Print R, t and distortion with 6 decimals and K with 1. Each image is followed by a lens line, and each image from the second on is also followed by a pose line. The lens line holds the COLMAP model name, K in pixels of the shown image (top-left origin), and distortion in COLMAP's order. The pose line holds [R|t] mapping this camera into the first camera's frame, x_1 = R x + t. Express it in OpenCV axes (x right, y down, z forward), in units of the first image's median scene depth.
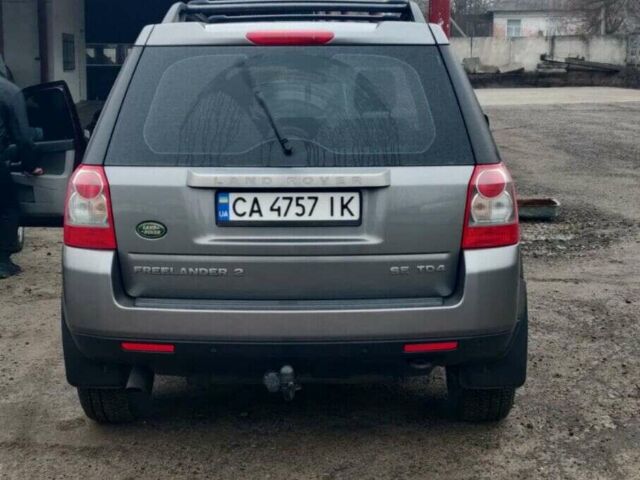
lens RADIAL K [[1029.2, 0, 320.0], [0, 1029.2, 240.0], [0, 0, 1]] dist [0.158959, -0.883056]
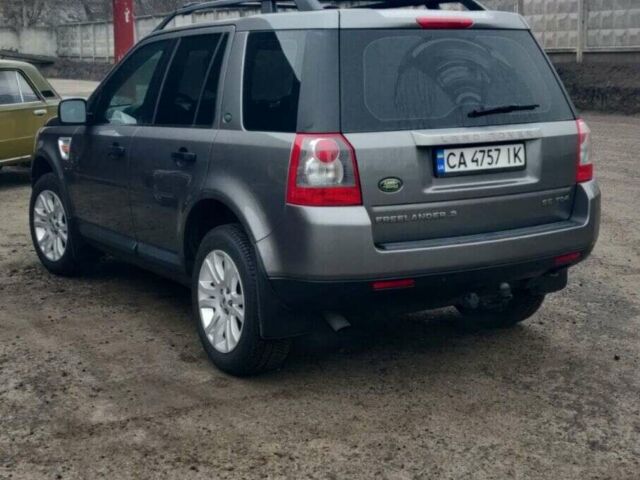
lens RADIAL K [[1029.2, 0, 320.0], [0, 1029.2, 240.0], [0, 0, 1]] dist [0.158959, -0.883056]
pose [[0.840997, -0.098613, 0.531977, -0.871213], [0.094968, 0.994890, 0.034290, 0.004983], [-0.532639, 0.021683, 0.846064, 0.046547]]
